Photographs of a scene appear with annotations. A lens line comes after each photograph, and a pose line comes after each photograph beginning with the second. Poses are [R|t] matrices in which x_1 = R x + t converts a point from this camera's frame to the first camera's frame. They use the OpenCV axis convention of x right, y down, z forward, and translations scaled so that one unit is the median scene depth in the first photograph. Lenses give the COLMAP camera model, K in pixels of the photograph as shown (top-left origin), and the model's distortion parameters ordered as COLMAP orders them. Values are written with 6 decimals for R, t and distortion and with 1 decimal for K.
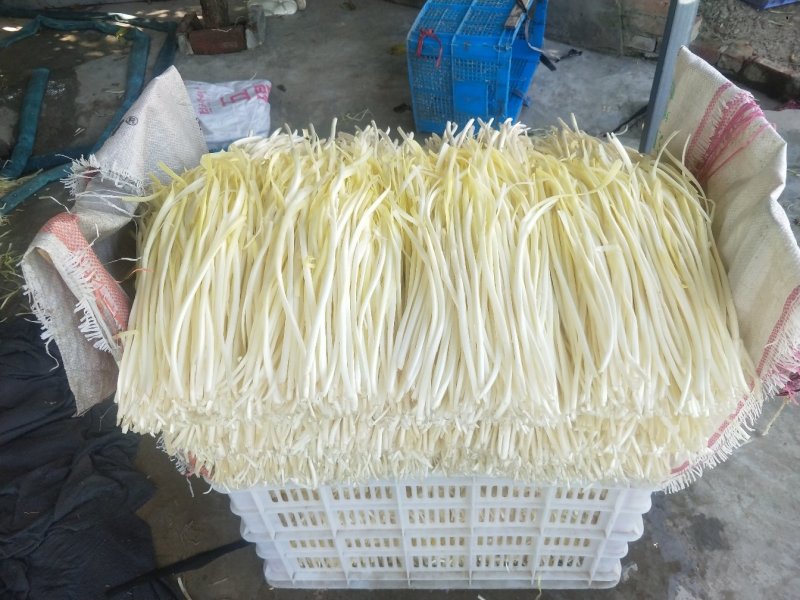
lens RADIAL K [[636.0, 0, 400.0], [0, 636.0, 300.0], [0, 0, 1]] dist [-0.044975, 0.003978]
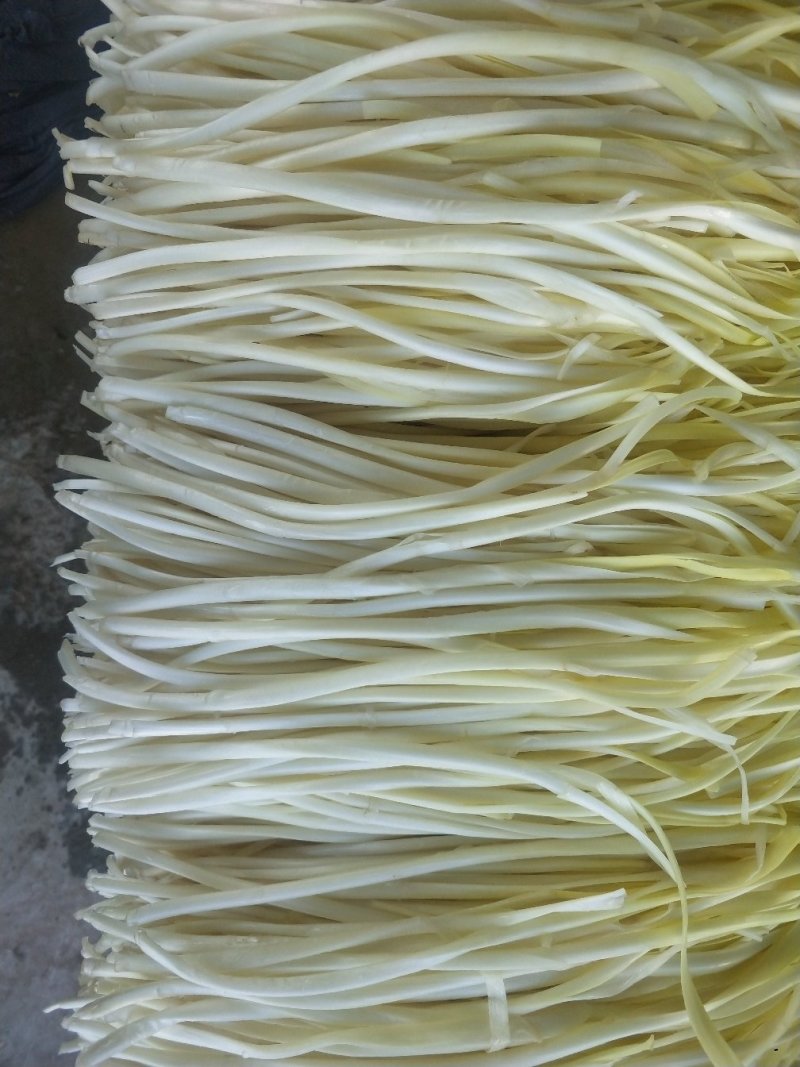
lens RADIAL K [[848.3, 0, 400.0], [0, 848.3, 533.5], [0, 0, 1]] dist [-0.044975, 0.003978]
pose [[-0.014515, 0.998045, 0.060789, 0.035572], [-0.904678, -0.039001, 0.424307, -0.211645], [0.425848, -0.048835, 0.903476, 0.550876]]
